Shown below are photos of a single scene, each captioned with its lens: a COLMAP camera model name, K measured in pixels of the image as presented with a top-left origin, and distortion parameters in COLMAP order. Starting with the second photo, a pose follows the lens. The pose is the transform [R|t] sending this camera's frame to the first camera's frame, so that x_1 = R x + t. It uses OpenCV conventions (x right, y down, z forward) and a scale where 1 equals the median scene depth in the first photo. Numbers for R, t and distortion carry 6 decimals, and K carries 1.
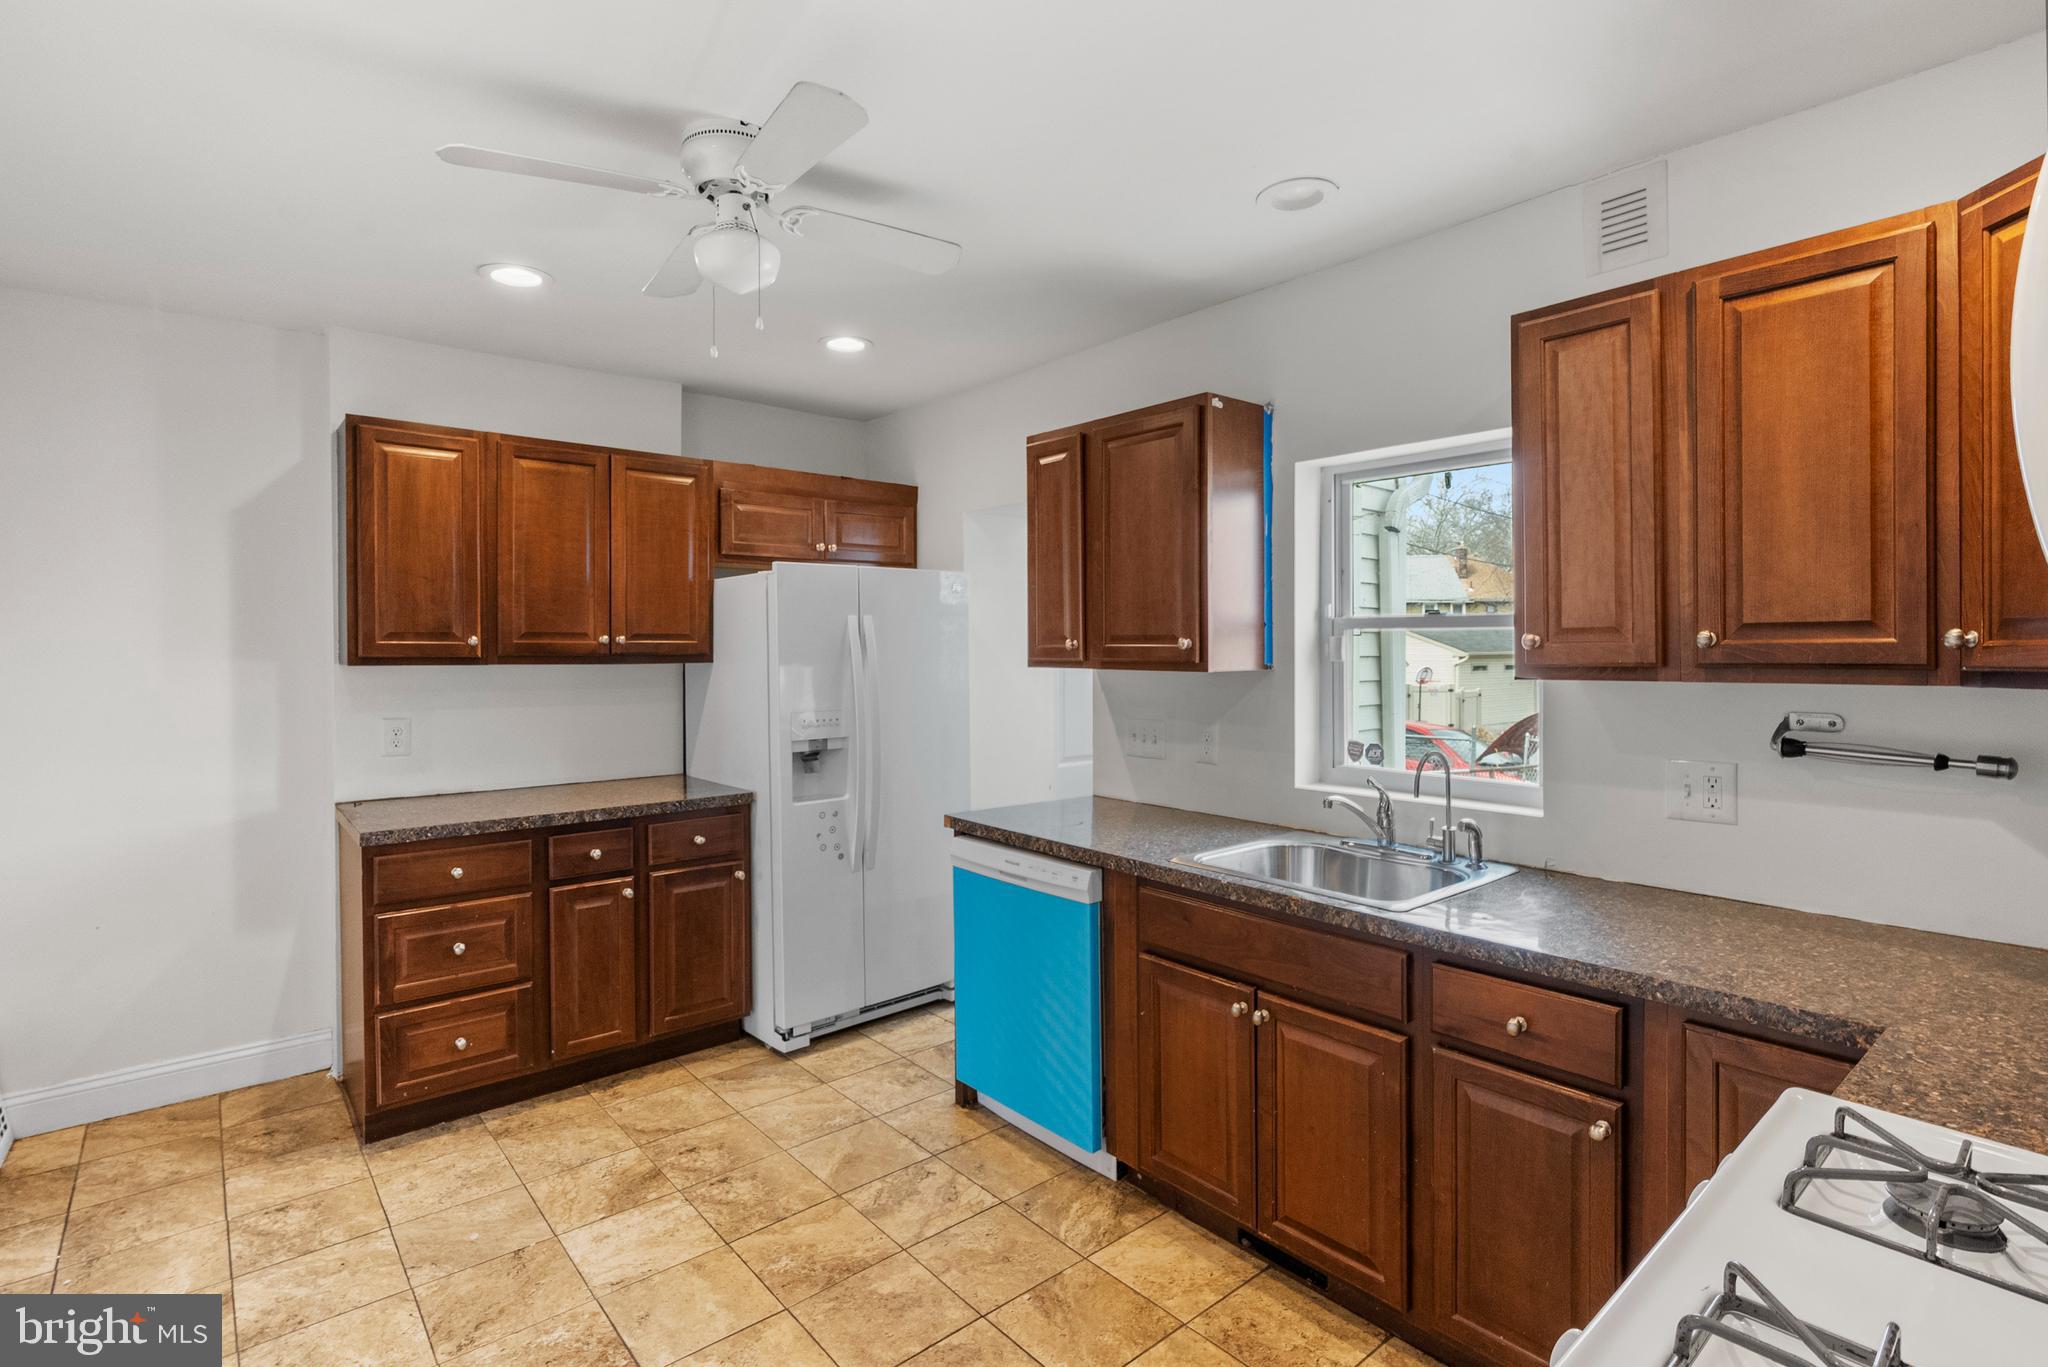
lens RADIAL K [[996.8, 0, 1034.6], [0, 996.8, 664.7], [0, 0, 1]] dist [0.001258, 0.002407]
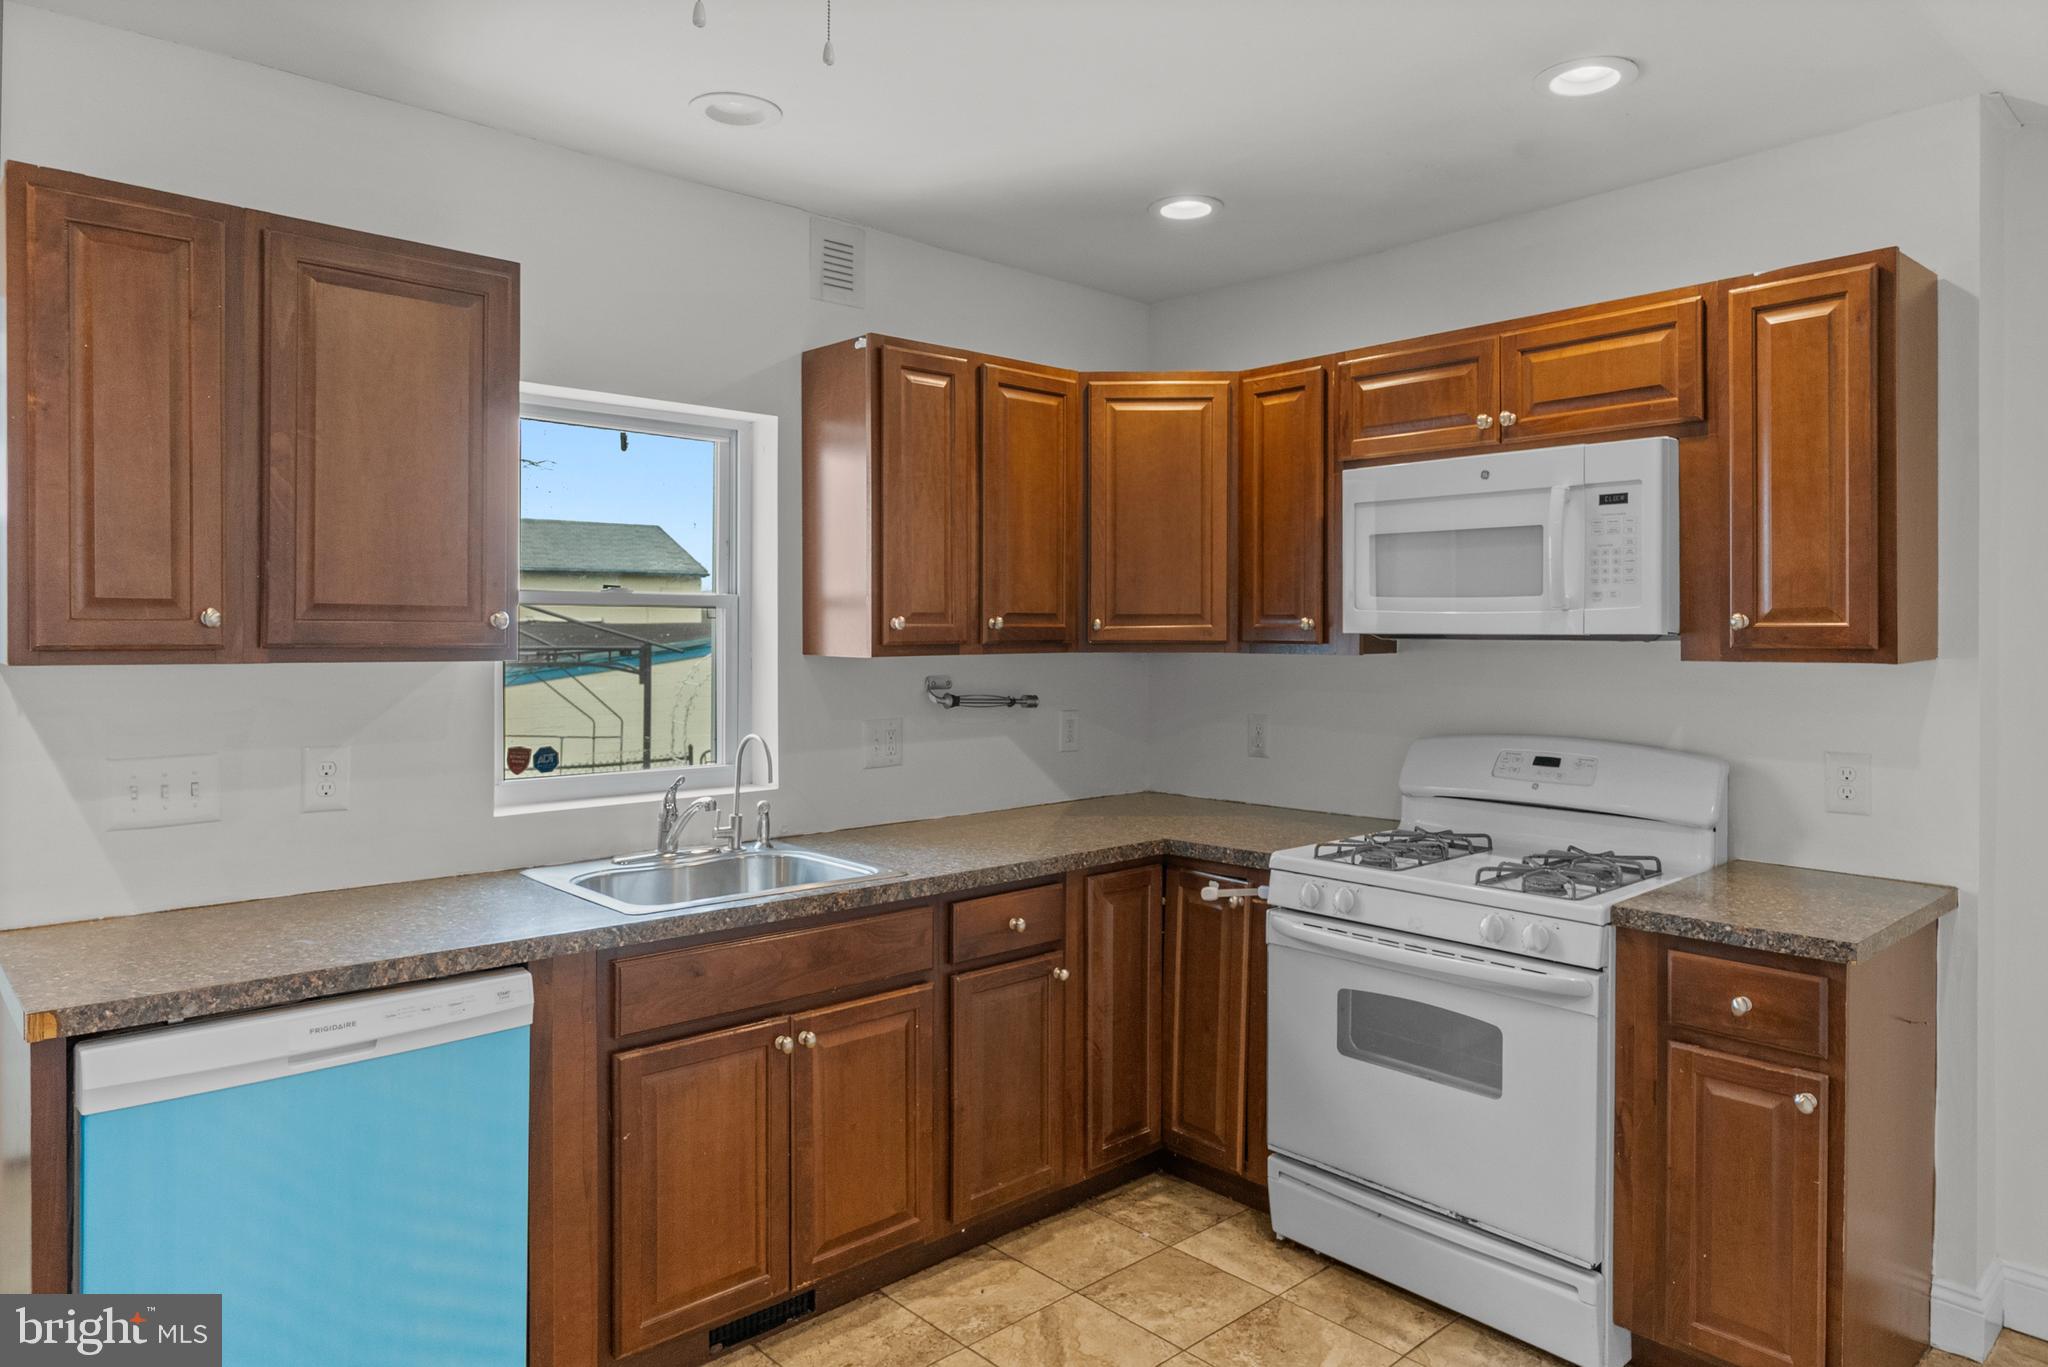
lens RADIAL K [[1280.2, 0, 1047.4], [0, 1280.2, 644.5], [0, 0, 1]] dist [0.009765, -0.004346]
pose [[-0.046827, -0.006846, 0.998880, -0.870746], [0.014697, 0.999864, 0.007541, -0.006558], [-0.998795, 0.015033, -0.046720, 0.779668]]
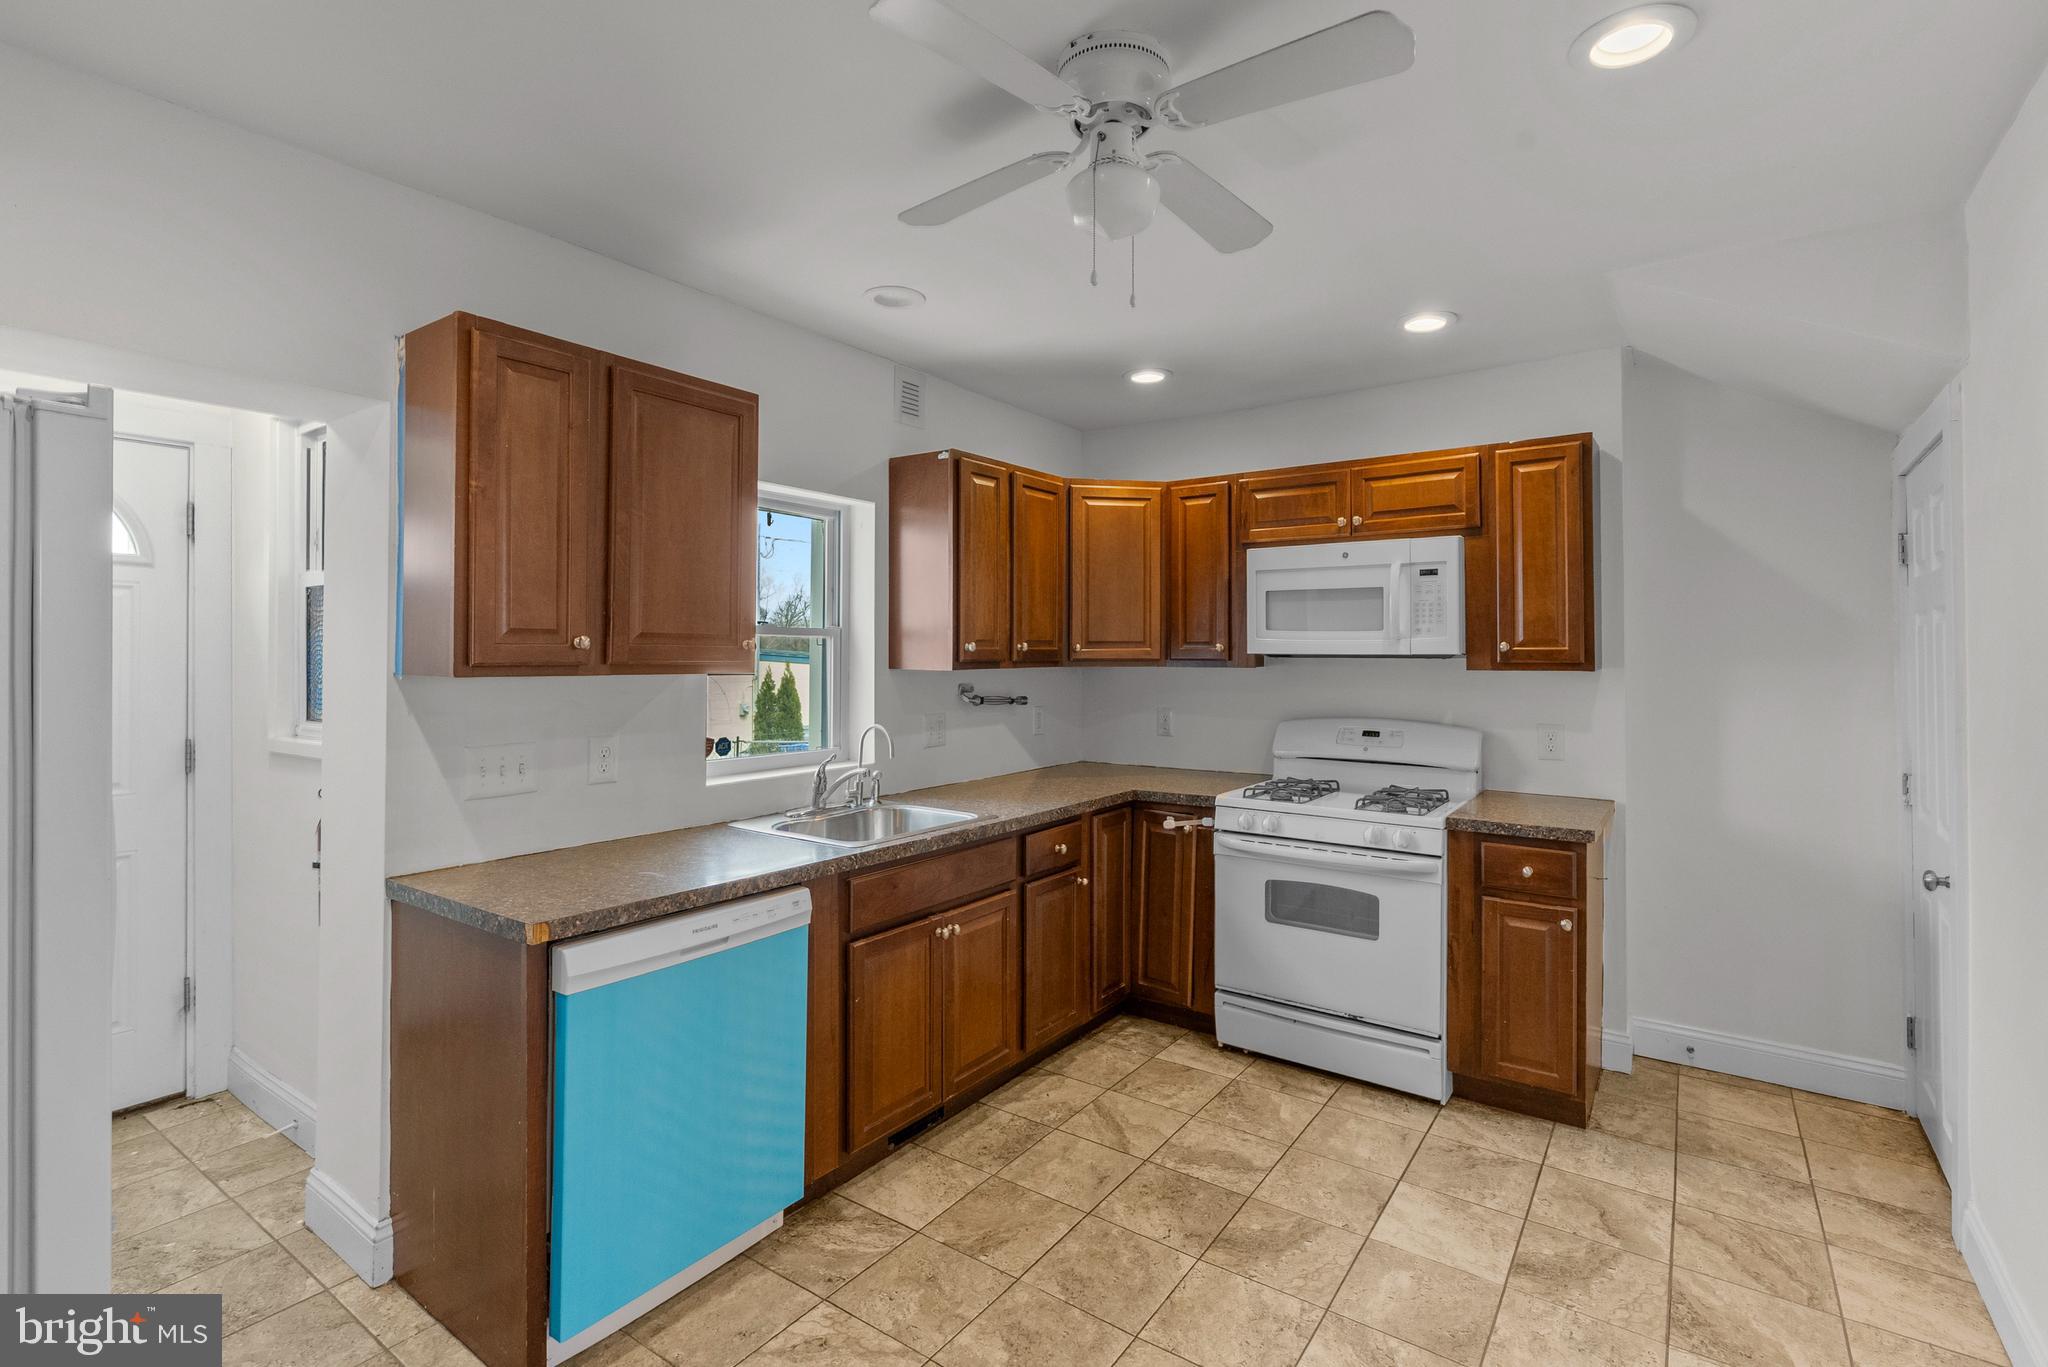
lens RADIAL K [[944.5, 0, 1046.7], [0, 944.5, 648.8], [0, 0, 1]] dist [0.002469, 0.001271]
pose [[-0.255059, 0.007693, 0.966895, -0.950950], [0.015022, 0.999879, -0.003993, -0.010838], [-0.966809, 0.013506, -0.255144, 1.118044]]
